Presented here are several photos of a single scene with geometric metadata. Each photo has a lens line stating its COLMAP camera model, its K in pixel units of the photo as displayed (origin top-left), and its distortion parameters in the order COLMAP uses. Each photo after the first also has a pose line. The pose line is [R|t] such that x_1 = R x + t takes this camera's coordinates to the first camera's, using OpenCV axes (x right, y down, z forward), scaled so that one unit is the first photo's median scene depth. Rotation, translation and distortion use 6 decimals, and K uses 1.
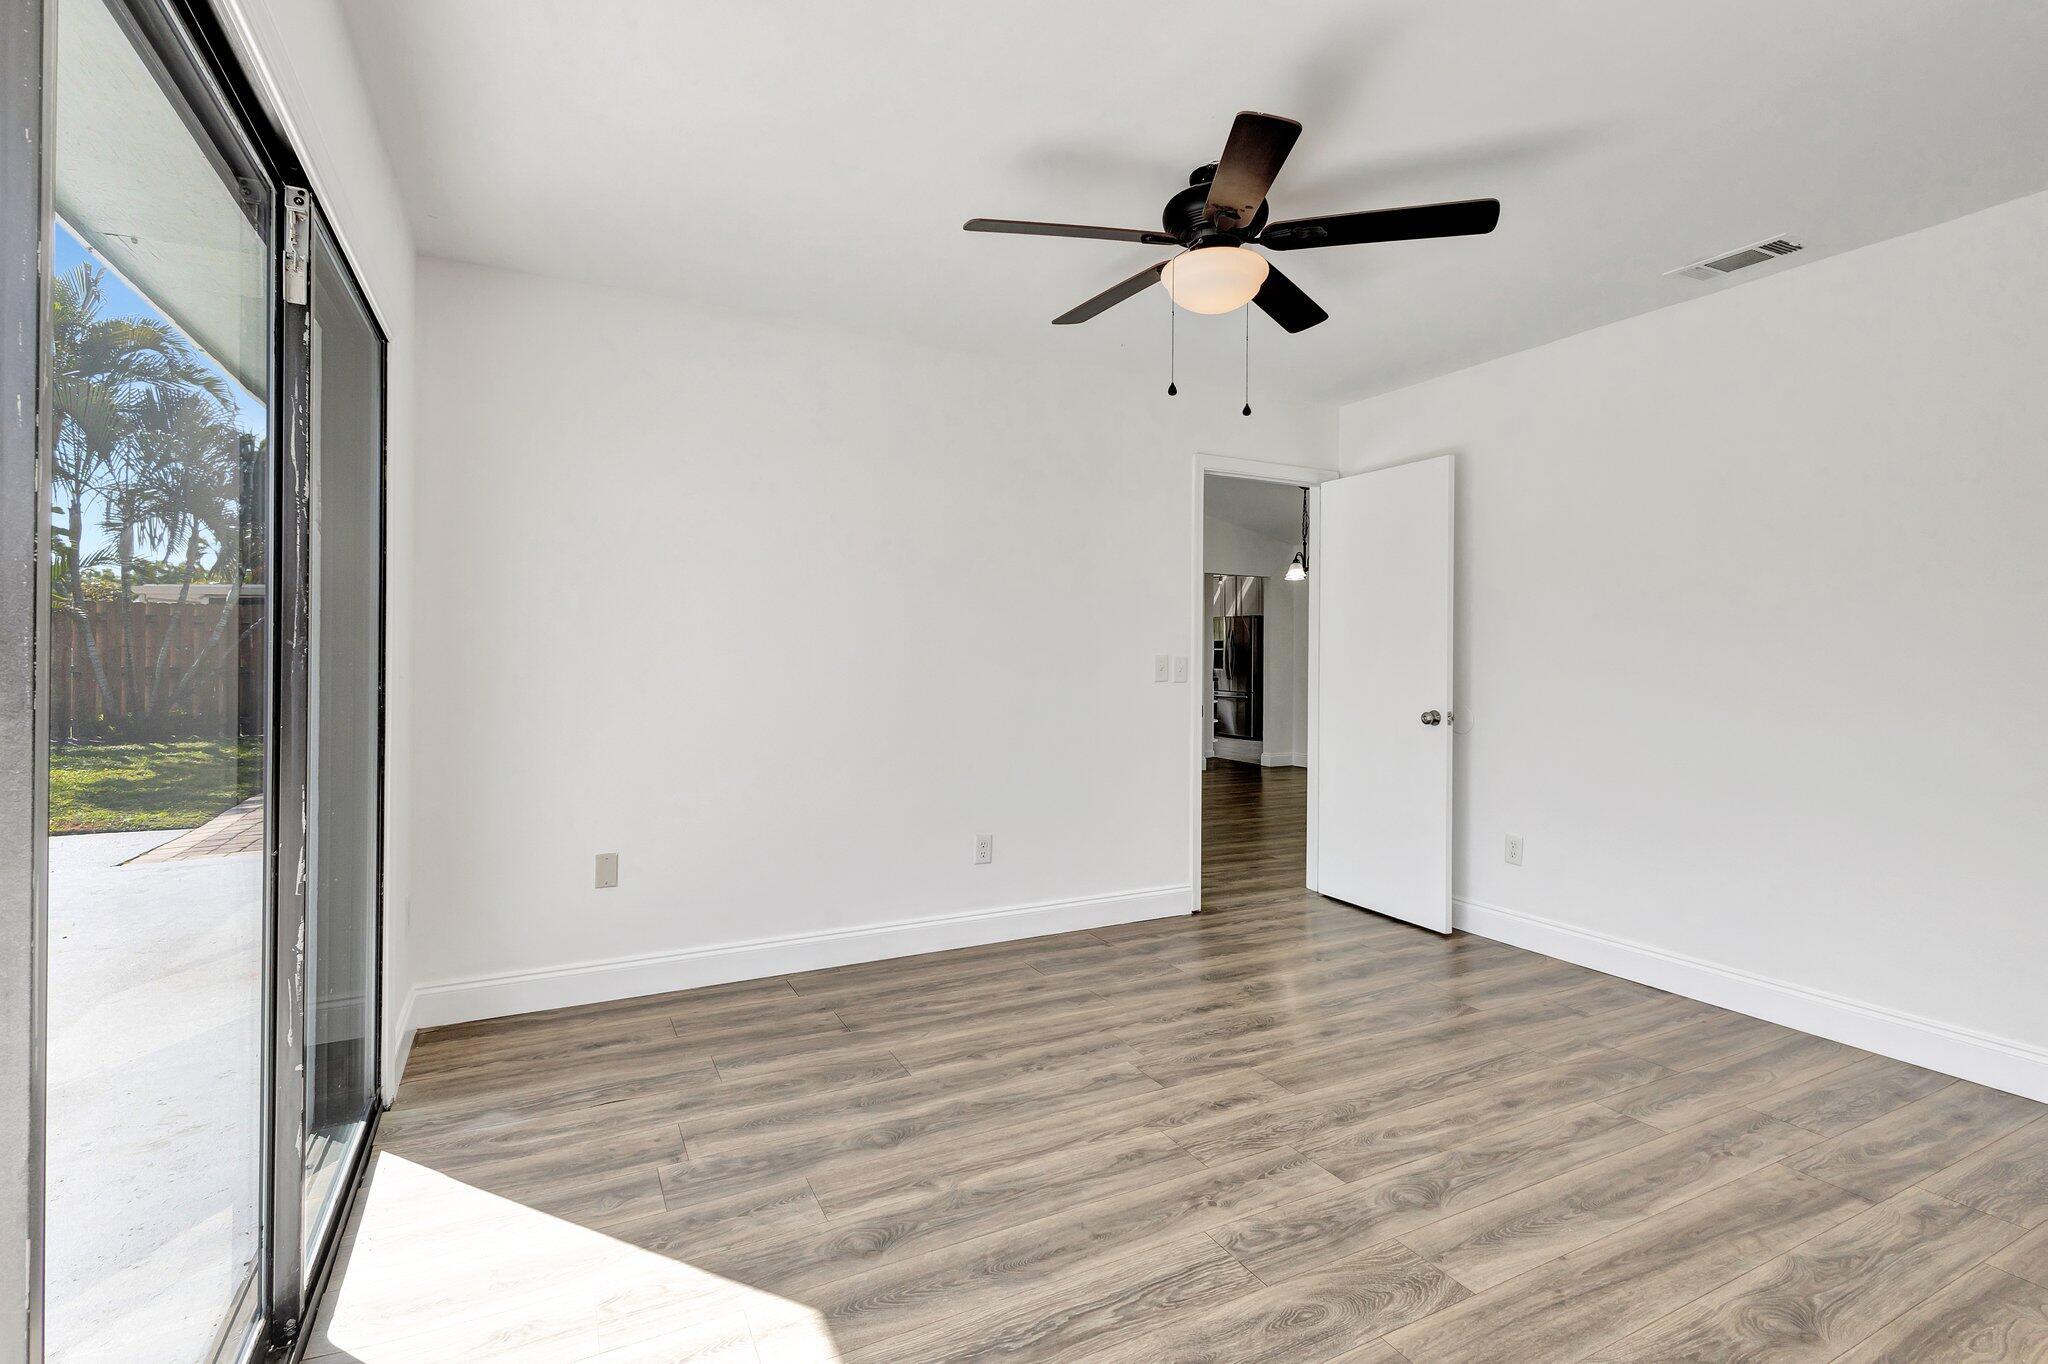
lens RADIAL K [[943.6, 0, 1029.2], [0, 943.6, 663.0], [0, 0, 1]] dist [0.007478, -0.000324]
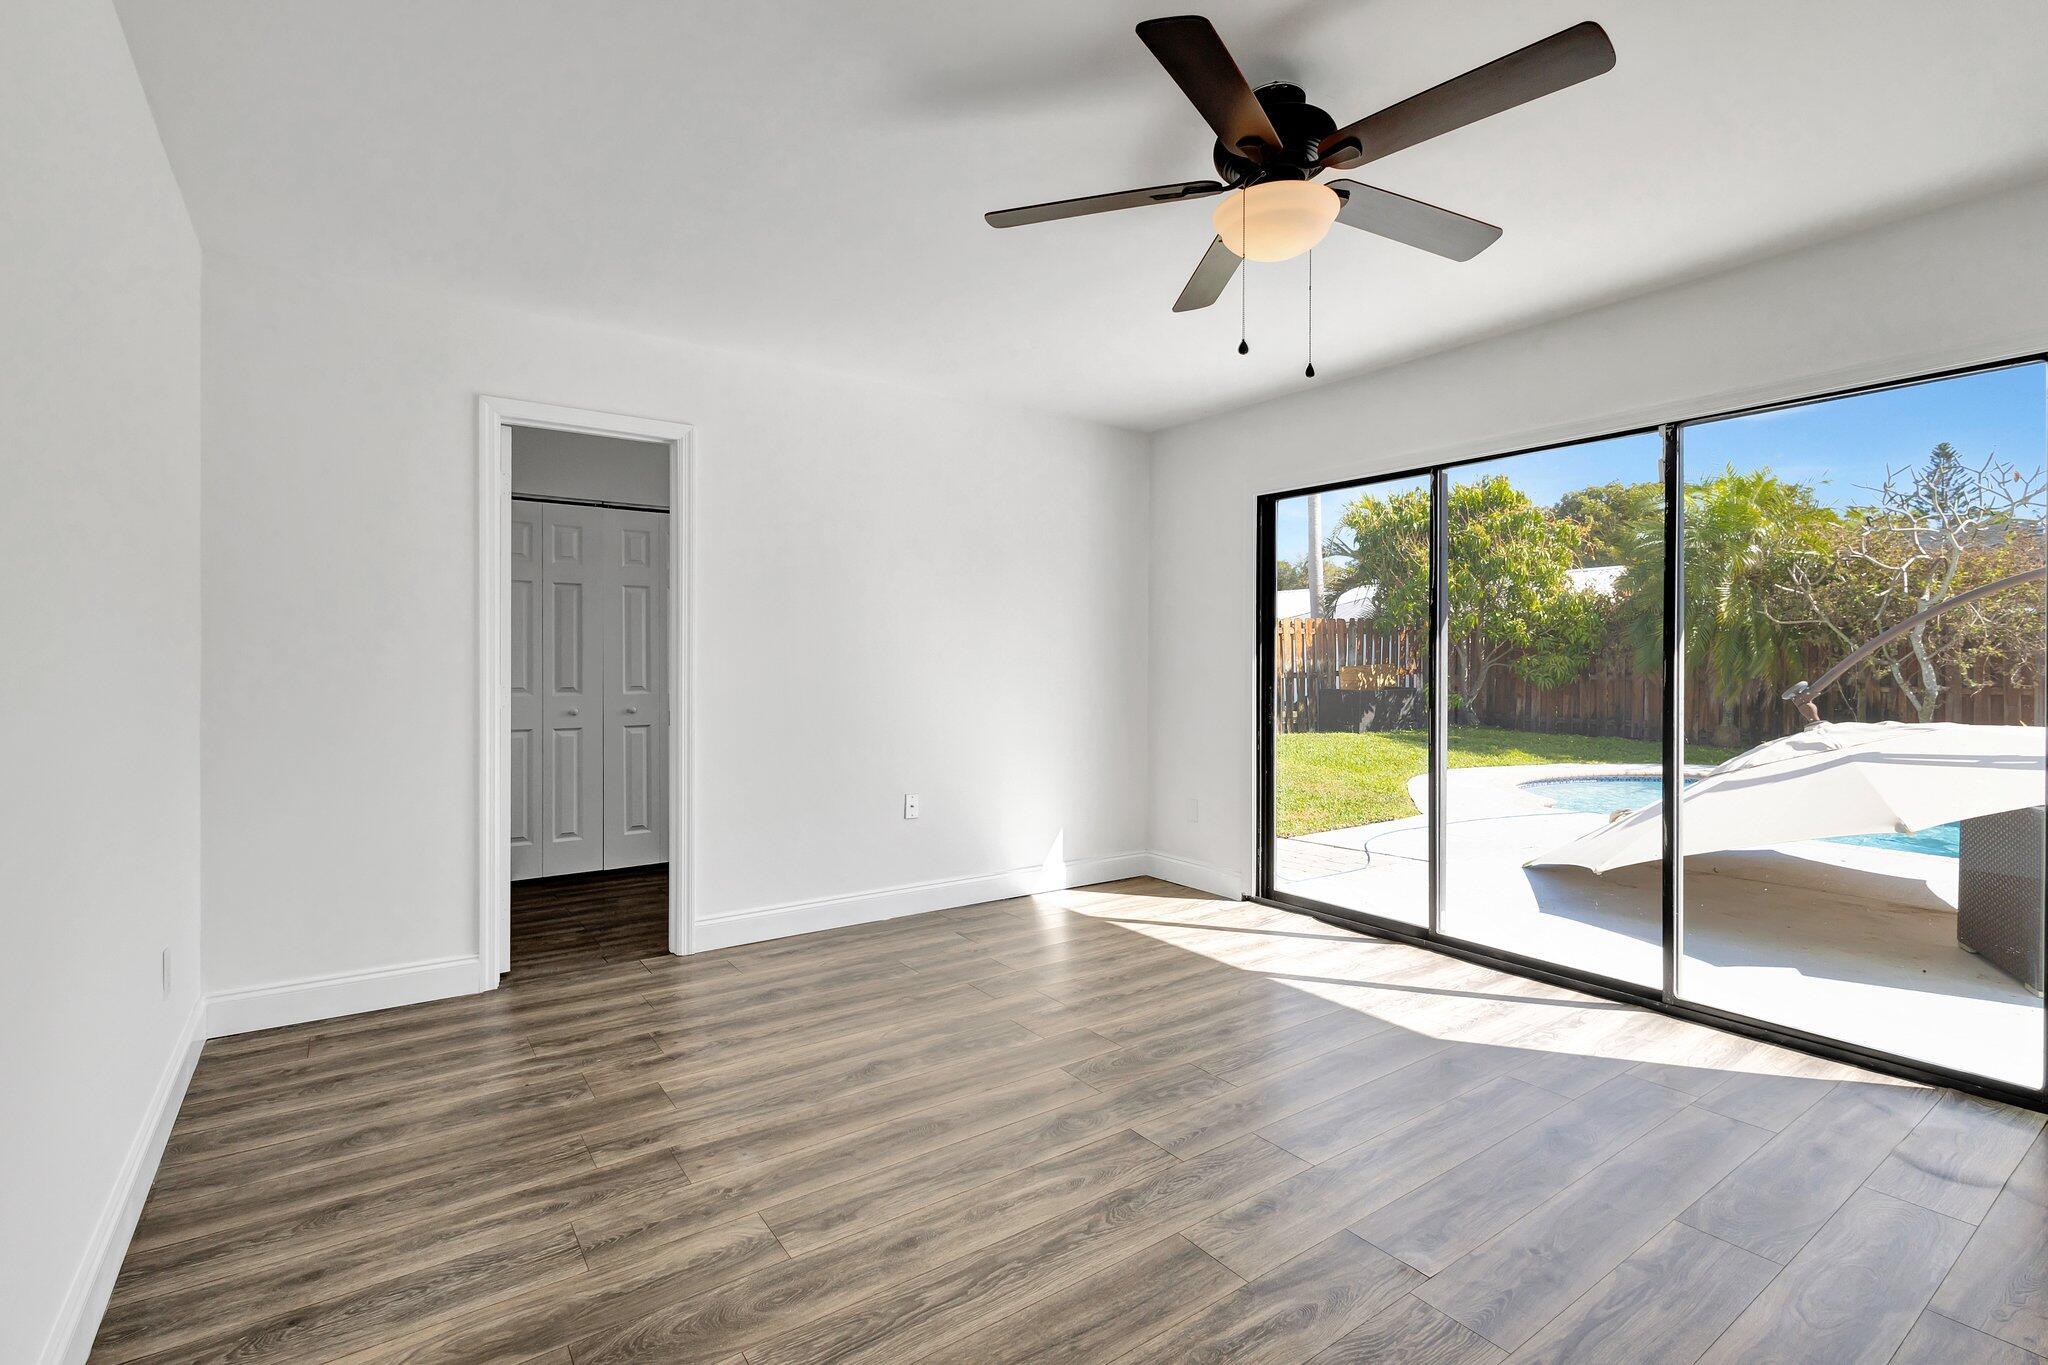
lens RADIAL K [[943.6, 0, 1029.2], [0, 943.6, 663.5], [0, 0, 1]] dist [0.007478, -0.000324]
pose [[-0.989450, -0.005100, -0.144785, 0.571817], [-0.006708, 0.999921, 0.010620, -0.012176], [0.144720, 0.011479, -0.989406, 1.927414]]
